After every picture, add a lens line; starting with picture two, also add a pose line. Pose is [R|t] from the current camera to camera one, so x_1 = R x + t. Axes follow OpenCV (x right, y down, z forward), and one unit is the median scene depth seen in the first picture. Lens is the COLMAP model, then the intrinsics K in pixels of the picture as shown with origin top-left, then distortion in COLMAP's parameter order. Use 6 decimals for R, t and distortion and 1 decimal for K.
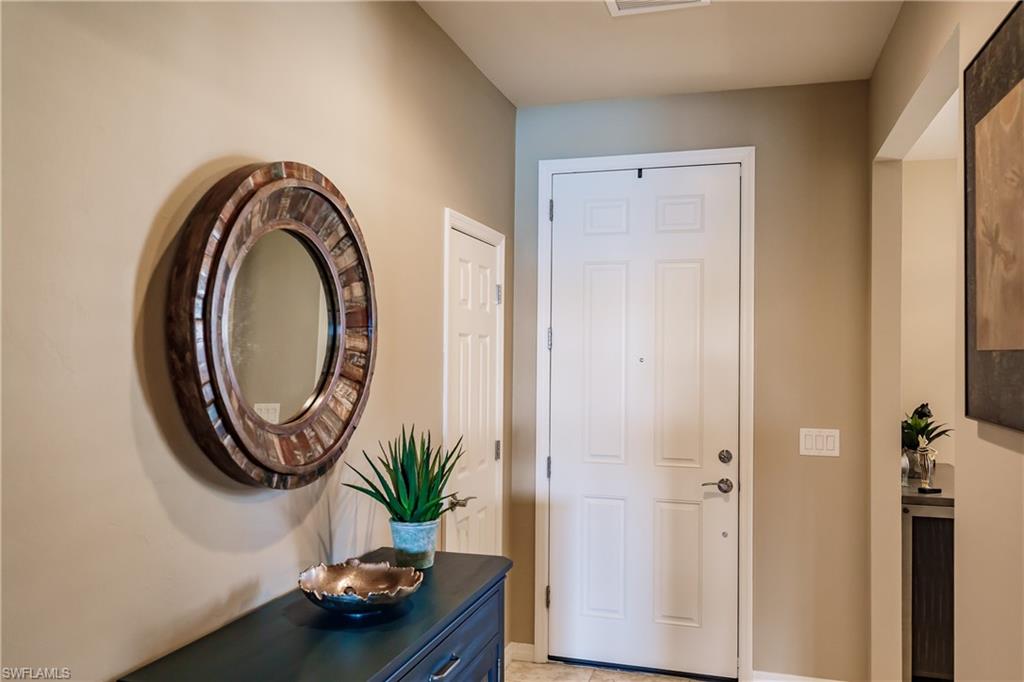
lens RADIAL K [[820.1, 0, 511.9], [0, 820.1, 343.0], [0, 0, 1]] dist [0.001573, 0.000204]
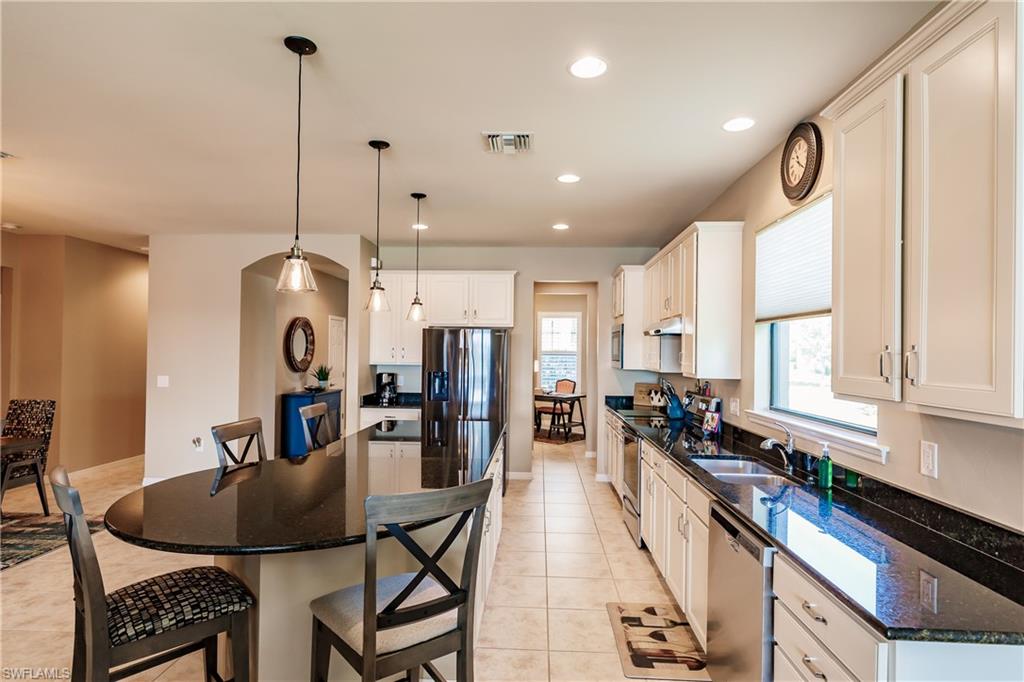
lens RADIAL K [[561.6, 0, 506.7], [0, 561.6, 346.3], [0, 0, 1]] dist [0.013660, 0.001985]
pose [[0.973710, 0.008454, 0.227634, 0.211466], [-0.009200, 0.999955, 0.002214, -0.026492], [-0.227605, -0.004250, 0.973744, -2.840095]]
